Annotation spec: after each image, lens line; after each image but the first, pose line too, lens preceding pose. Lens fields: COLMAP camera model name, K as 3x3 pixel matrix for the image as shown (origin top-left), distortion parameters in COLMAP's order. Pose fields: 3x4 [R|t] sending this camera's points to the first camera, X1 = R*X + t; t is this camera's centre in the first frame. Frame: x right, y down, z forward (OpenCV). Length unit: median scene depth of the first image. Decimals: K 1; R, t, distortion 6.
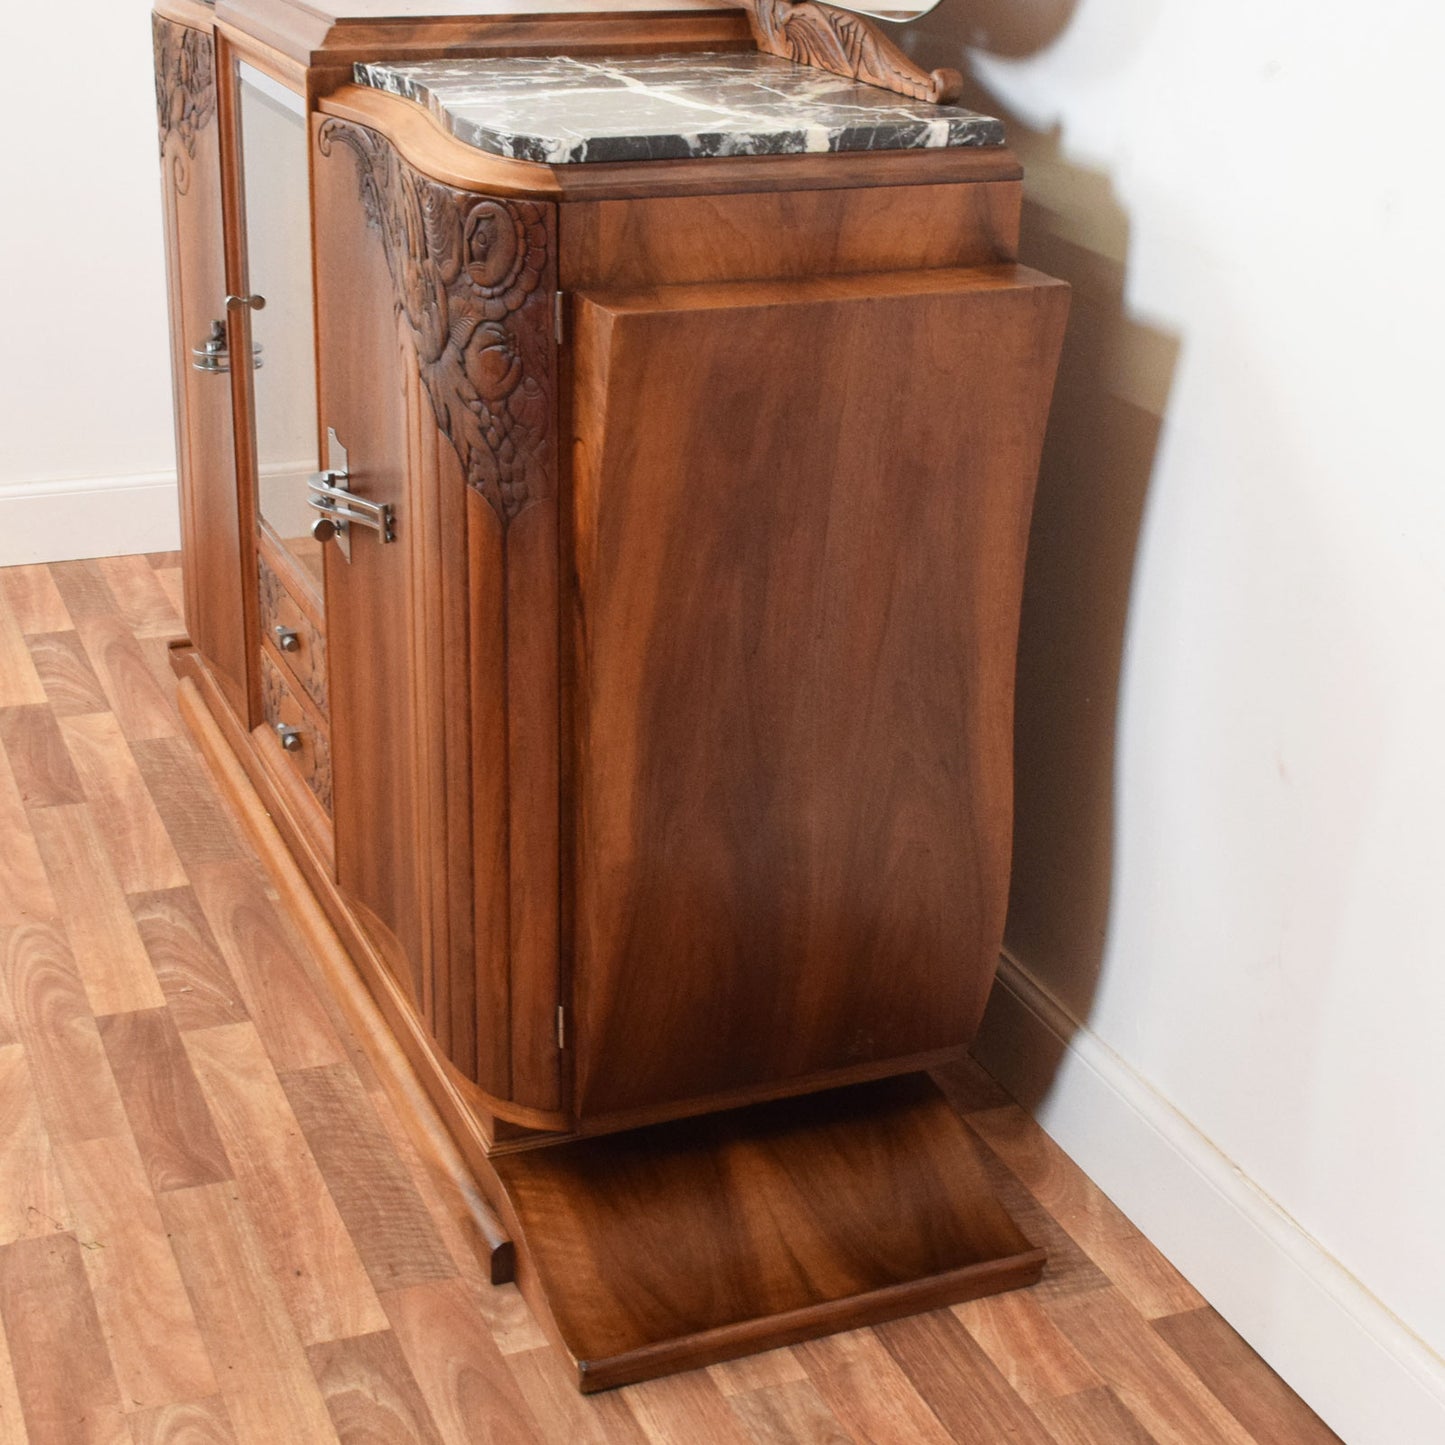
lens RADIAL K [[2468.2, 0, 798.3], [0, 2468.2, 718.4], [0, 0, 1]] dist [-0.025279, 0.054103]
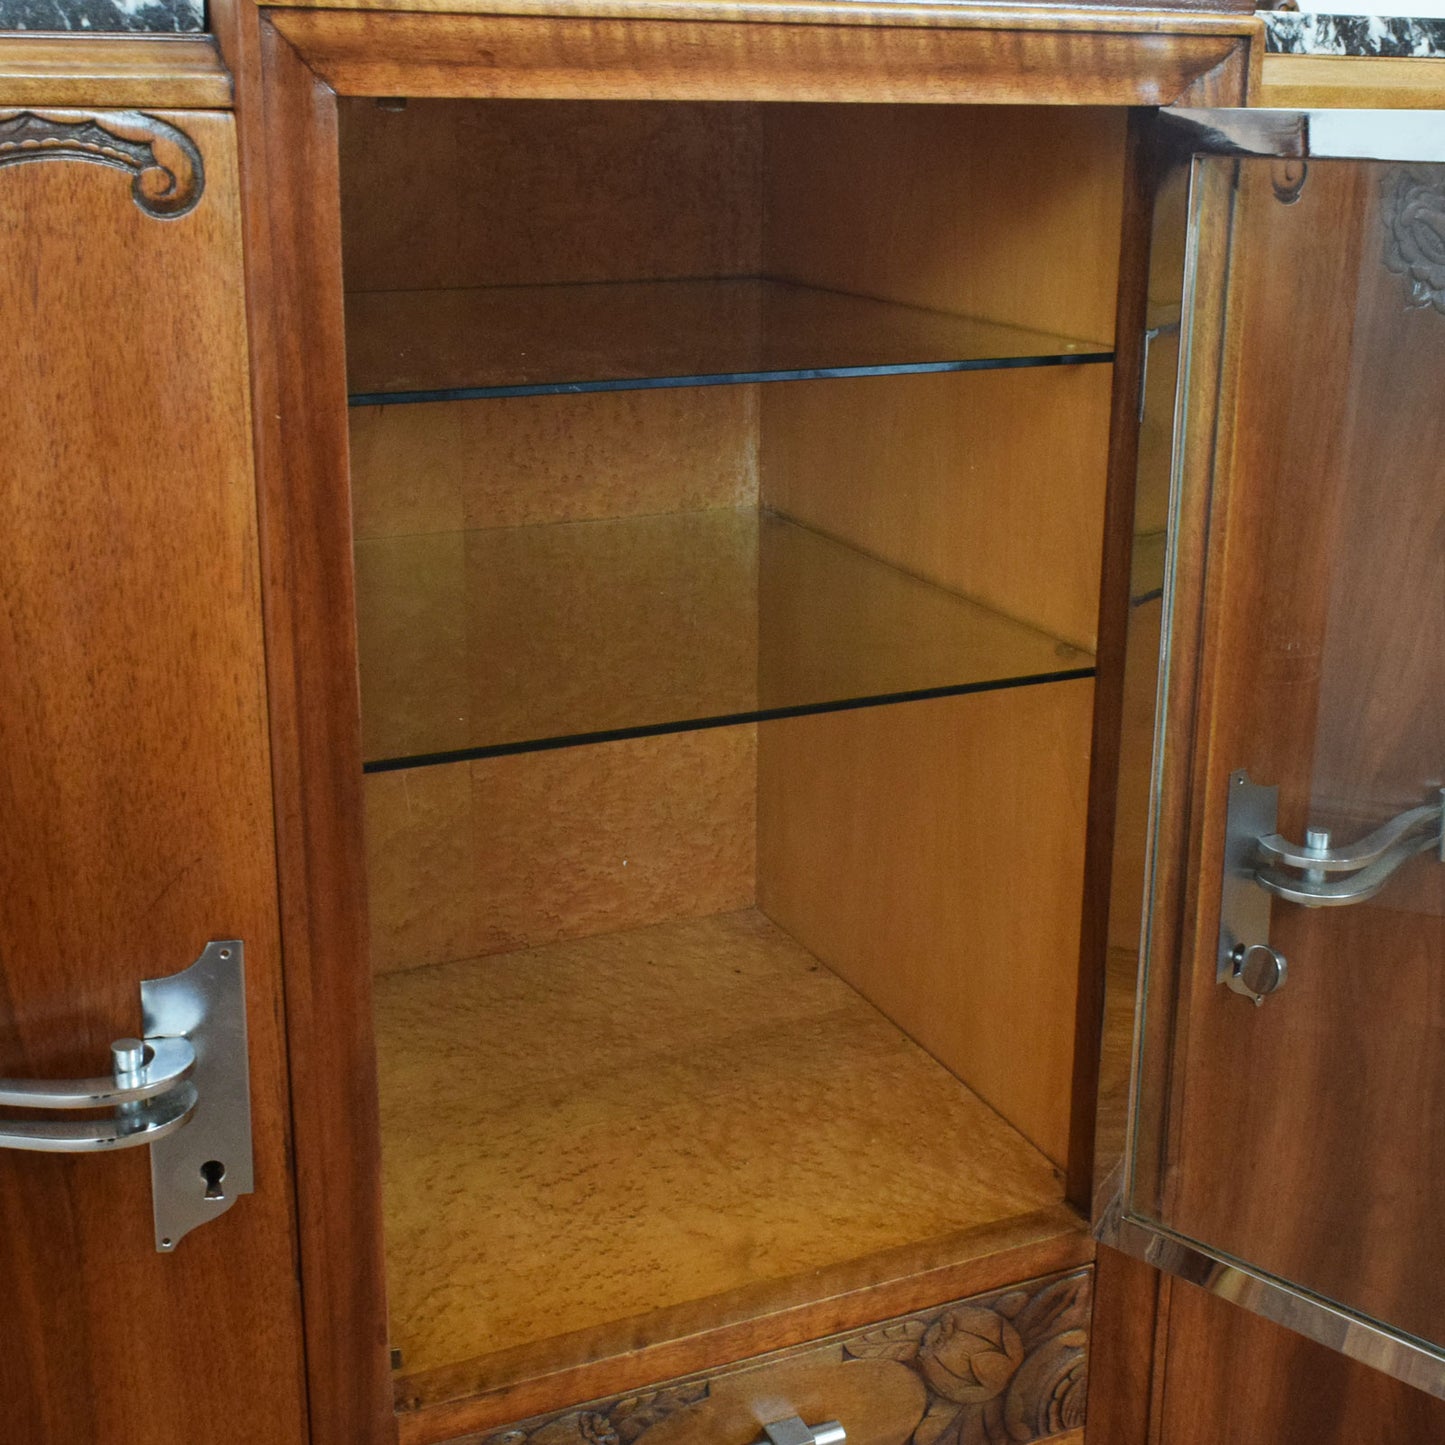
lens RADIAL K [[2154.9, 0, 848.4], [0, 2154.9, 683.0], [0, 0, 1]] dist [-0.032385, 0.030734]
pose [[-0.061289, -0.312342, 0.947991, -0.667467], [0.350654, 0.882497, 0.313433, -0.335701], [-0.934497, 0.351627, 0.055436, 1.194997]]
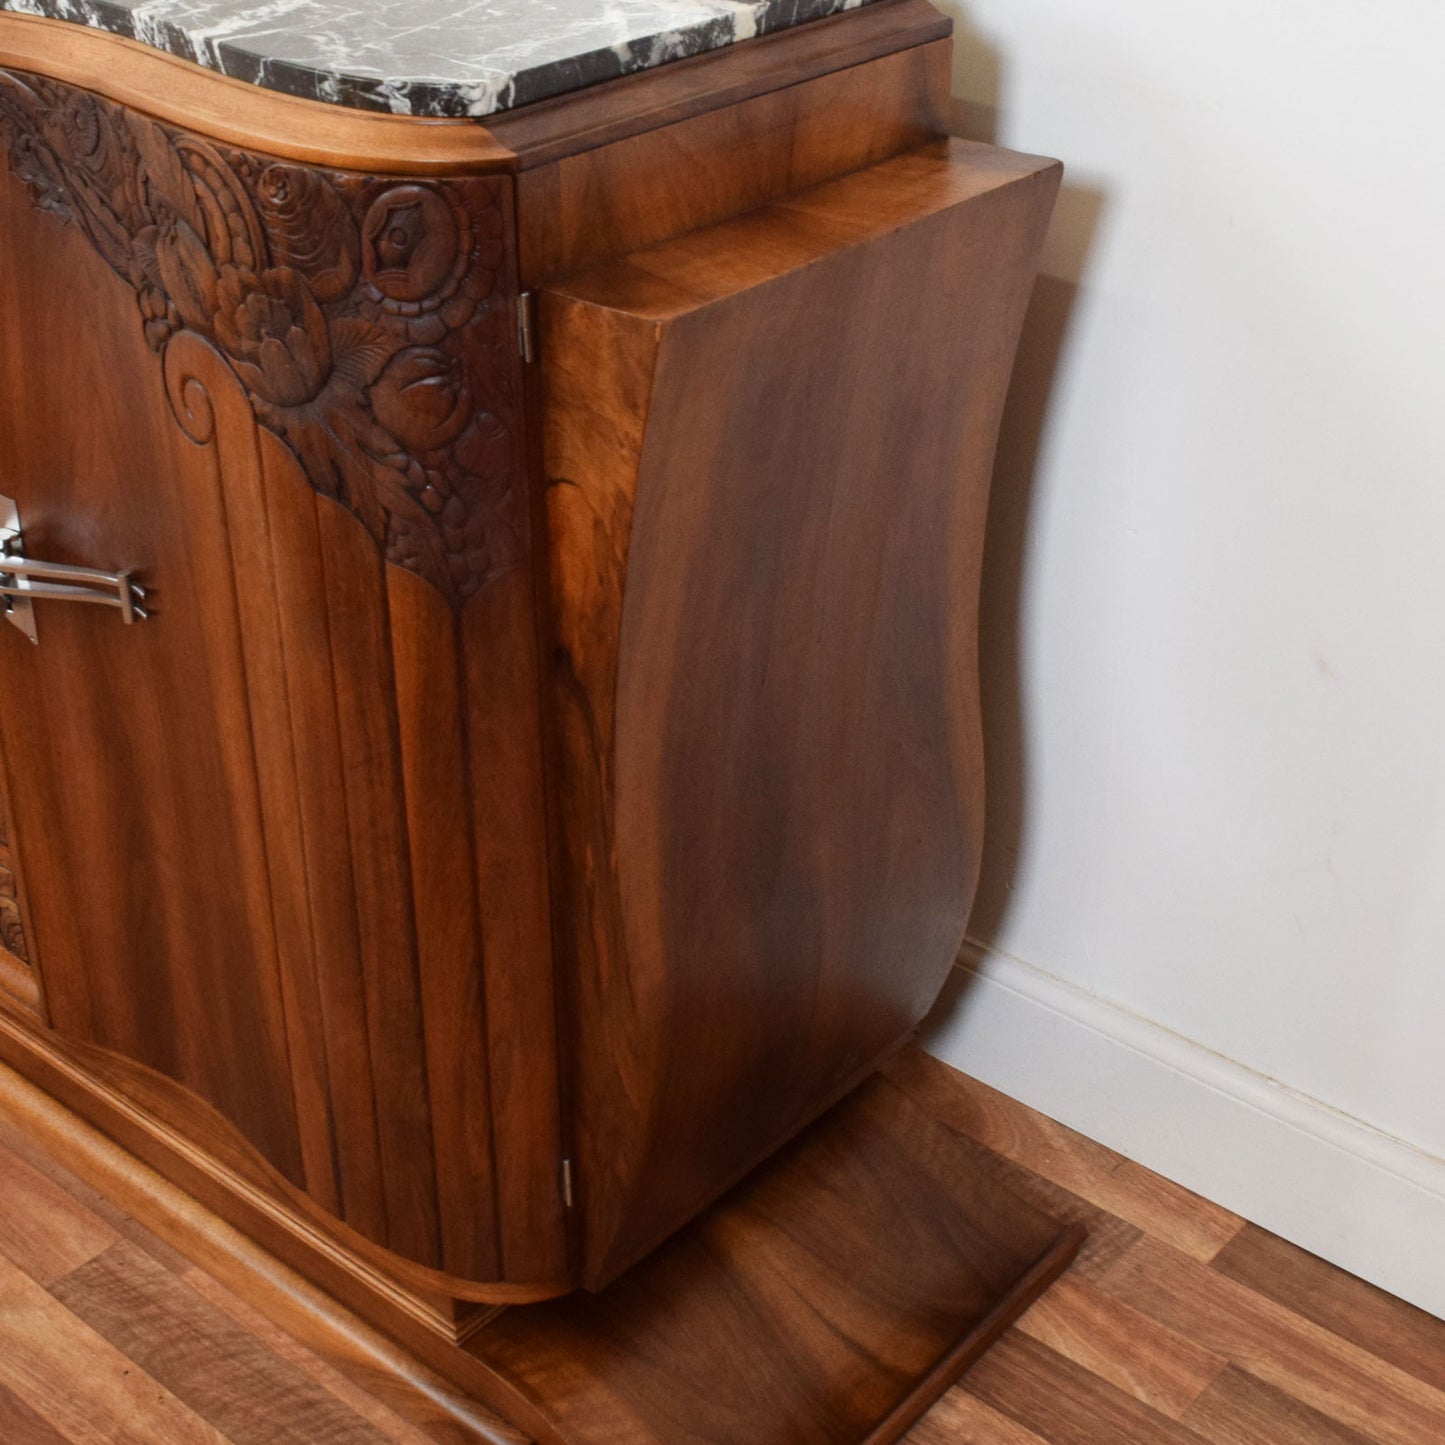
lens RADIAL K [[2303.5, 0, 765.4], [0, 2303.5, 604.3], [0, 0, 1]] dist [-0.023592, 0.032873]
pose [[0.895207, -0.232342, 0.380293, -0.285091], [0.189842, 0.970859, 0.146264, -0.155432], [-0.403194, -0.058741, 0.913227, 0.320689]]
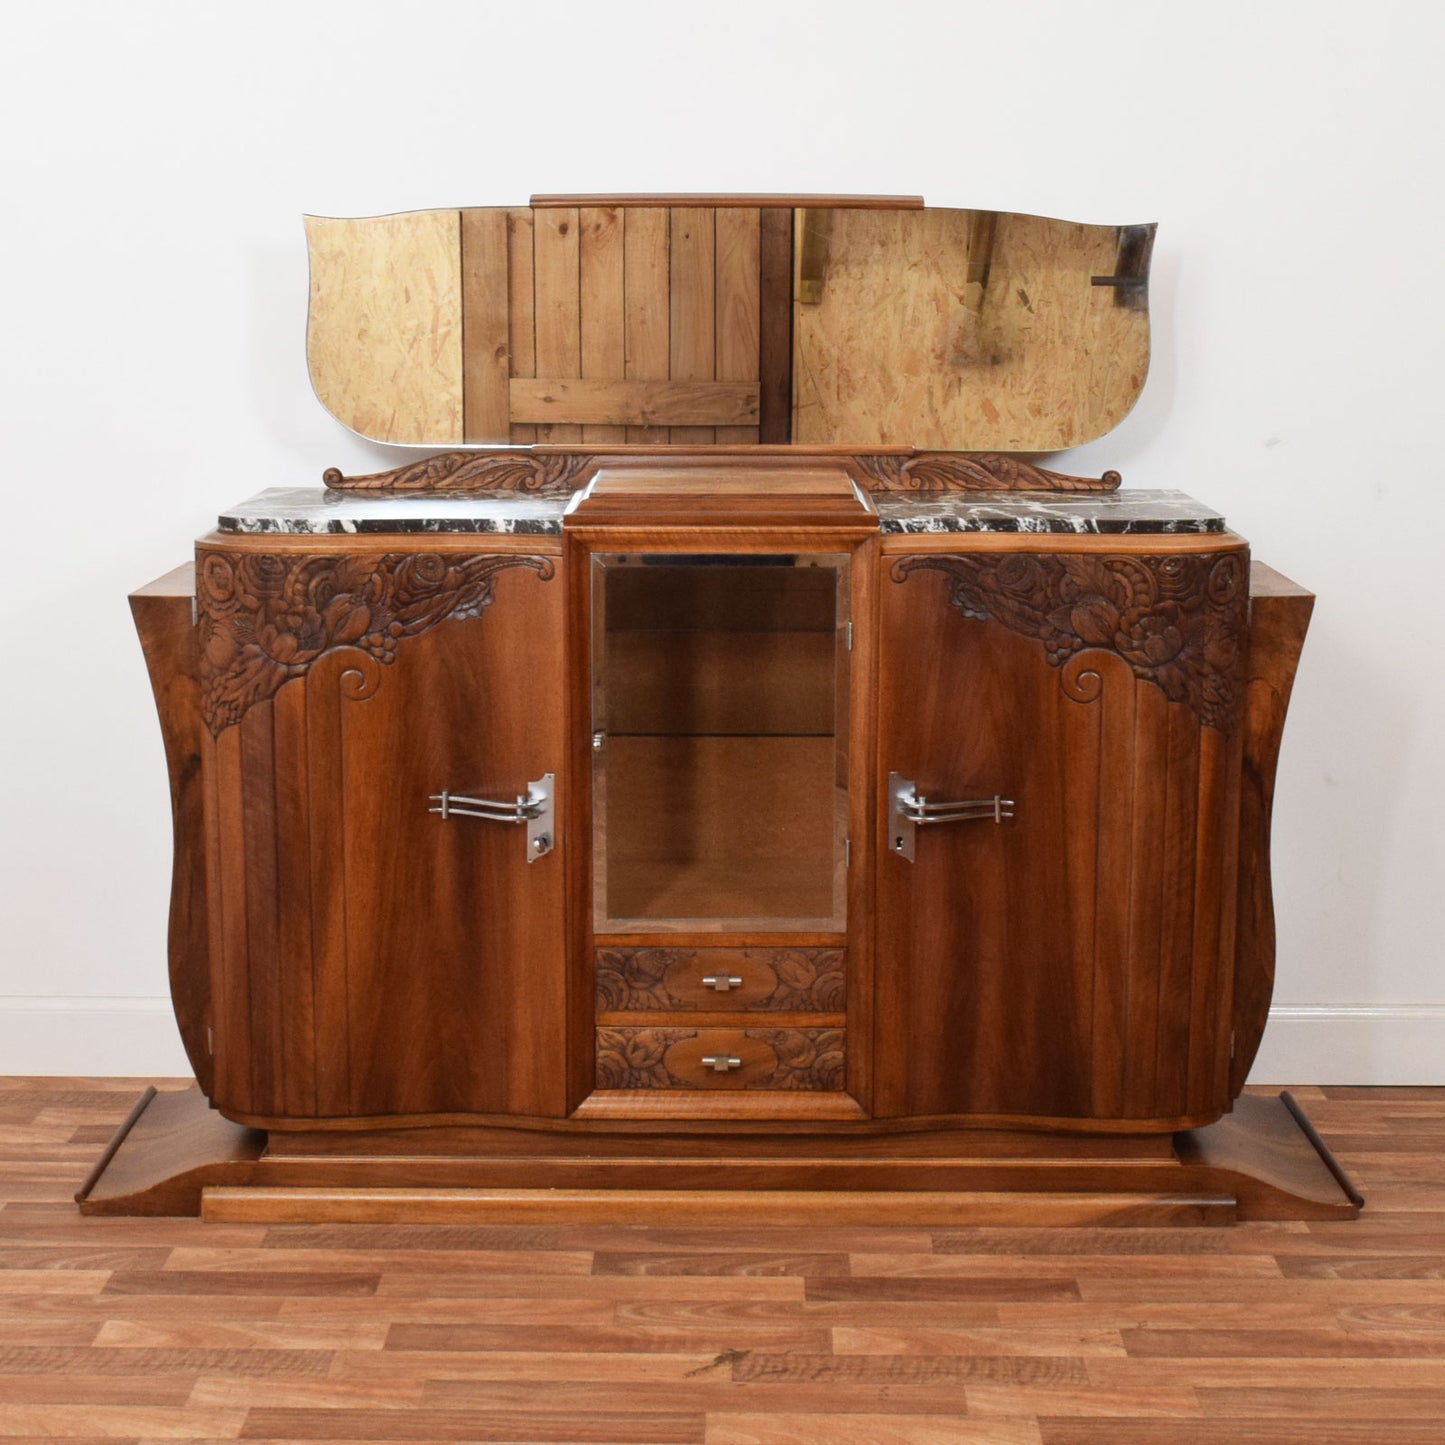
lens RADIAL K [[2368.6, 0, 714.5], [0, 2368.6, 717.1], [0, 0, 1]] dist [-0.017147, 0.005509]
pose [[0.409666, -0.201639, 0.889672, -1.645627], [0.352080, 0.934649, 0.049711, -0.287554], [-0.841554, 0.292871, 0.453887, 0.526116]]
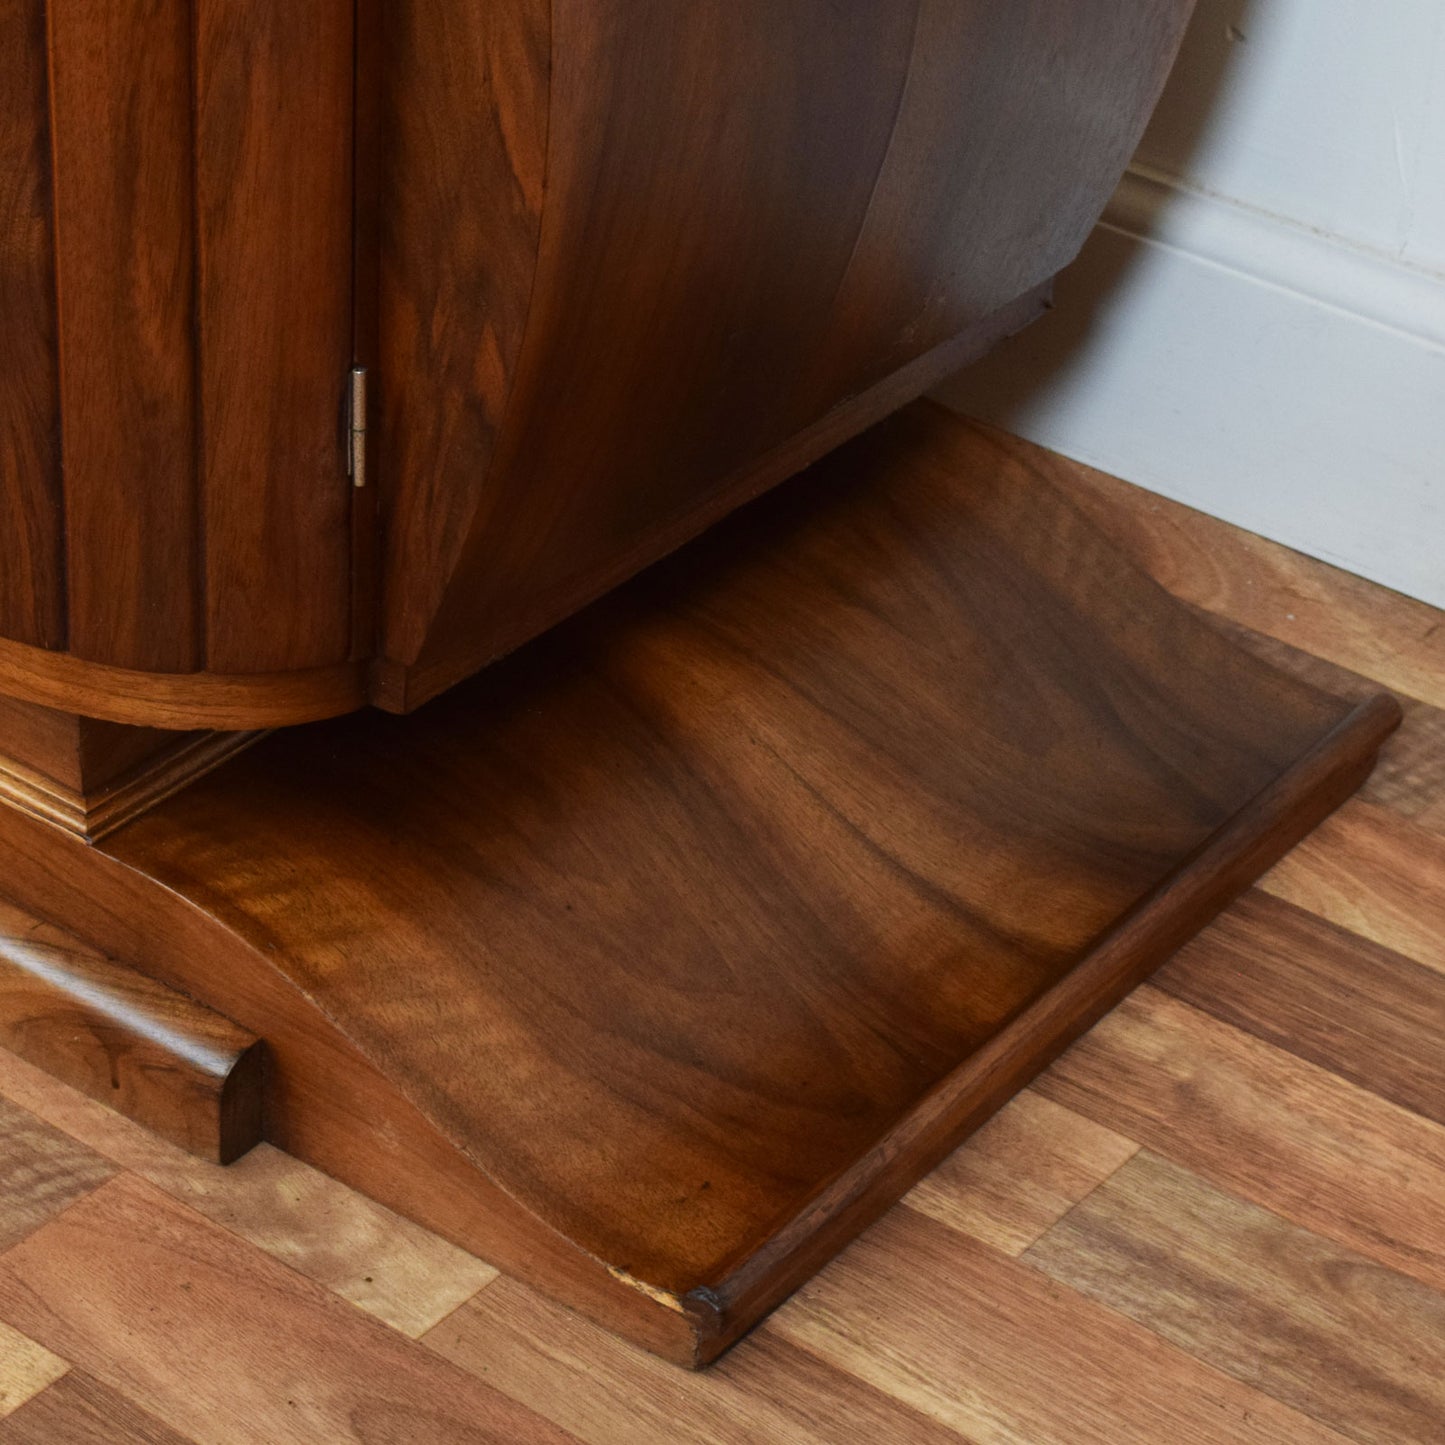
lens RADIAL K [[3892.1, 0, 656.8], [0, 3892.1, 725.7], [0, 0, 1]] dist [-0.065479, 0.617924]
pose [[0.876818, -0.253421, 0.408617, -0.304562], [0.157286, 0.954247, 0.254310, 0.032437], [-0.454369, -0.158714, 0.876561, 0.503427]]
